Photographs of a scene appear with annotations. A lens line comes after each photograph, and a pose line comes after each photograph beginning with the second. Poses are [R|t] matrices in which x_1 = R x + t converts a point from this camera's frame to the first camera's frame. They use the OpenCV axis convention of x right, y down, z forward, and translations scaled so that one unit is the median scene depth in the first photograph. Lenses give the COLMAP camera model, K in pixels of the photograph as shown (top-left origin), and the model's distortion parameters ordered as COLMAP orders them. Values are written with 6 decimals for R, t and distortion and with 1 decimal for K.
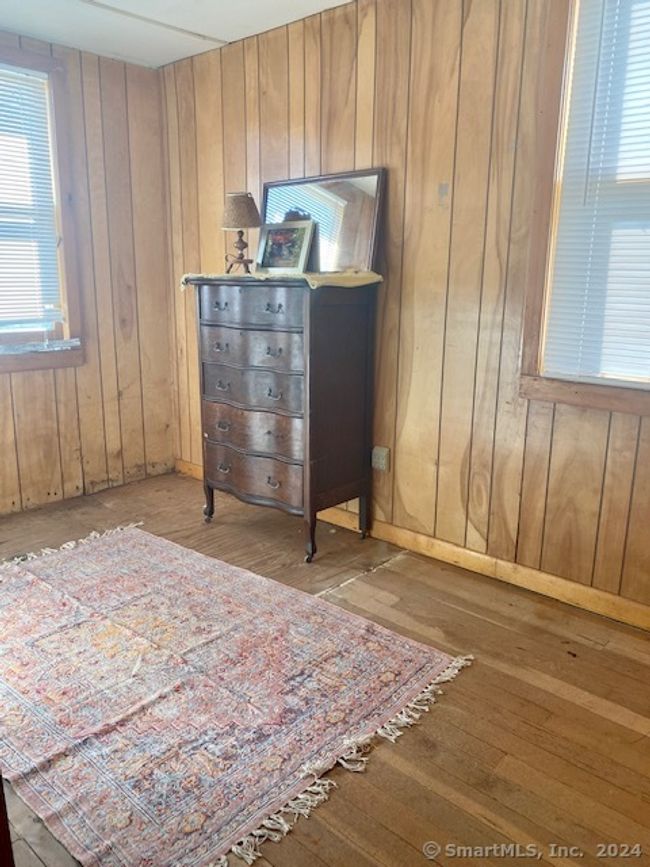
lens RADIAL K [[665.8, 0, 320.5], [0, 665.8, 438.8], [0, 0, 1]] dist [-0.015373, -0.014362]
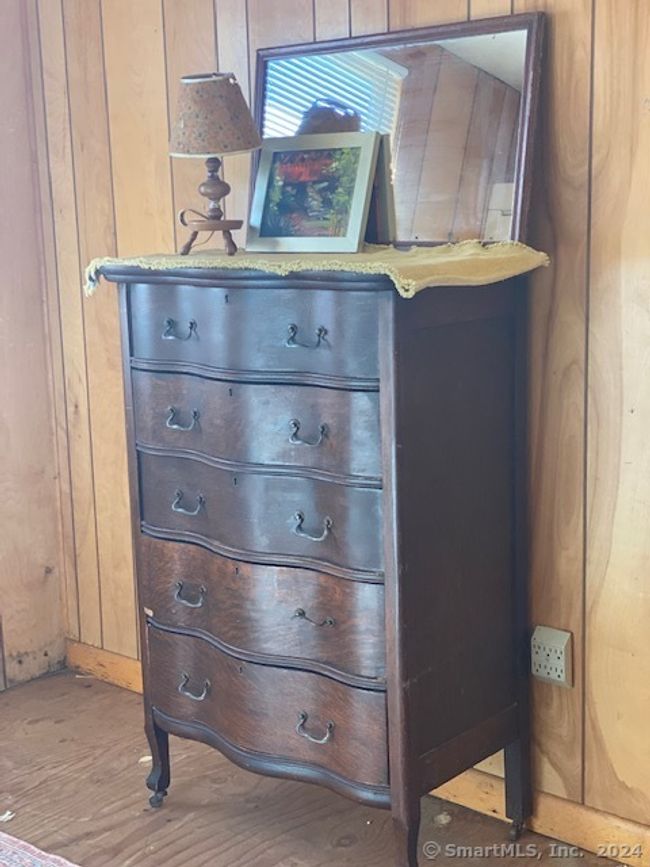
lens RADIAL K [[1325.1, 0, 326.8], [0, 1325.1, 431.4], [0, 0, 1]] dist [0.010234, 0.000000]
pose [[0.999171, -0.039671, 0.009106, -0.059905], [0.040161, 0.997259, -0.062147, -0.069867], [-0.006615, 0.062461, 0.998025, 0.113556]]
